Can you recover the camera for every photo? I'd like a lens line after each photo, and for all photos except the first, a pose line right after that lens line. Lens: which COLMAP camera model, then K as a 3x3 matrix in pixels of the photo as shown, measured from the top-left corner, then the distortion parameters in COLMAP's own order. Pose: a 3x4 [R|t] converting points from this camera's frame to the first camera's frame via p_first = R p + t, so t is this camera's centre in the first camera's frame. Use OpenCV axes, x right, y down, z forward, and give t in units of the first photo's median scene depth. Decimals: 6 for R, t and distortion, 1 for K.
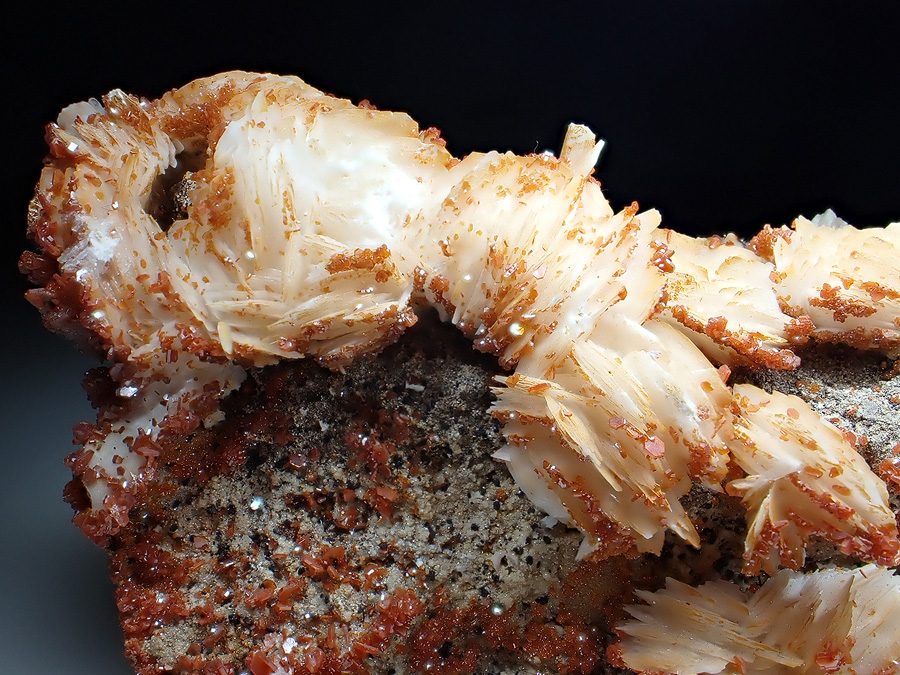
lens RADIAL K [[843.8, 0, 457.7], [0, 843.8, 340.7], [0, 0, 1]] dist [-0.002570, 0.000000]
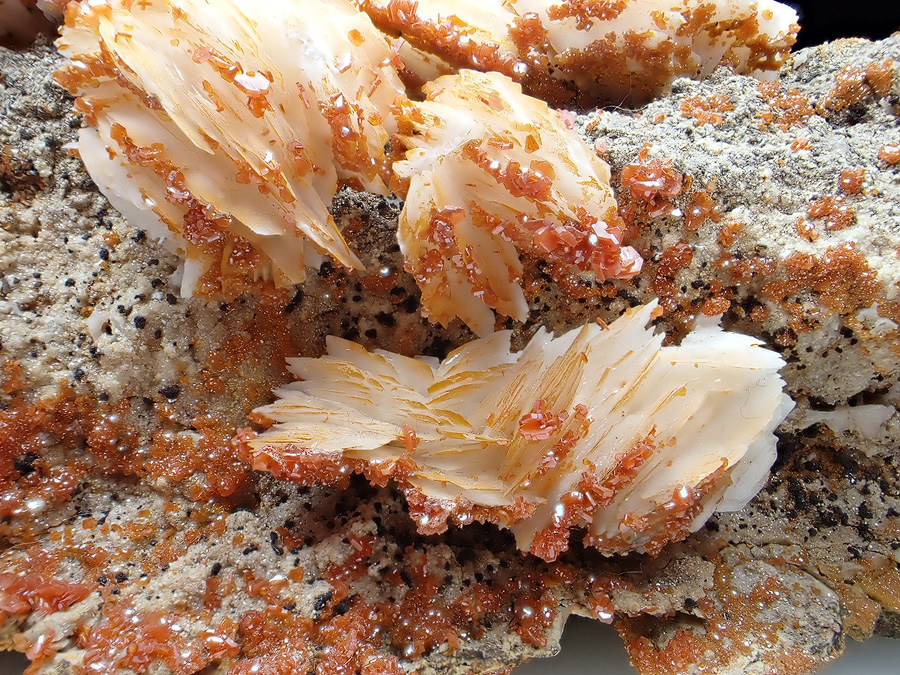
lens RADIAL K [[843.8, 0, 442.9], [0, 843.8, 338.8], [0, 0, 1]] dist [-0.002570, 0.000000]
pose [[0.999959, -0.003483, 0.008339, 0.333955], [0.004619, 0.990084, -0.140397, 0.375770], [-0.007767, 0.140430, 0.990060, 0.302679]]
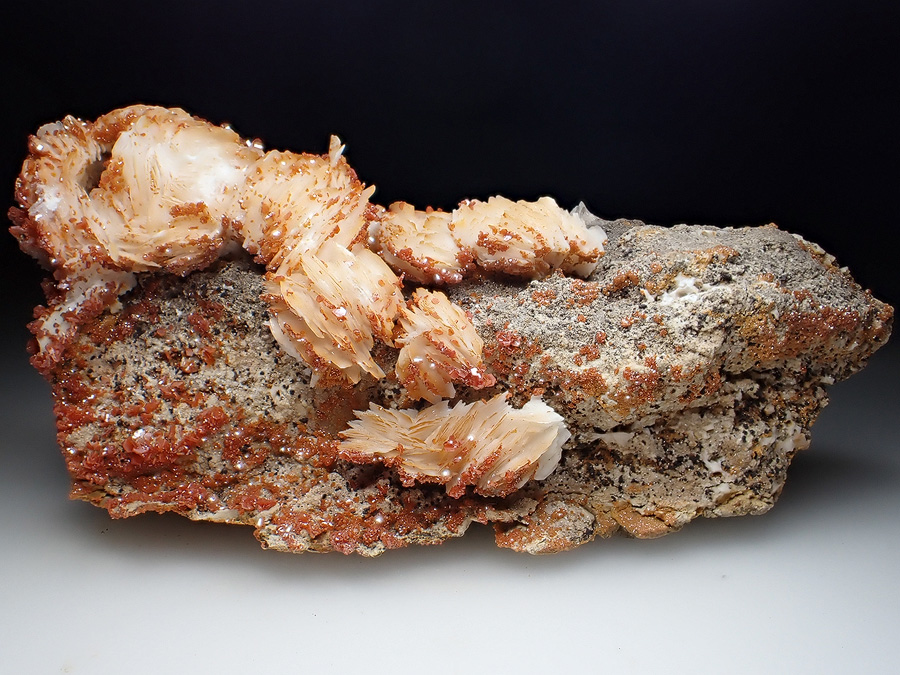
lens RADIAL K [[843.8, 0, 450.1], [0, 843.8, 333.2], [0, 0, 1]] dist [-0.002570, 0.000000]
pose [[0.996655, 0.017822, -0.079753, 0.530163], [-0.022011, 0.998407, -0.051954, 0.224319], [0.078700, 0.053536, 0.995460, -0.647014]]
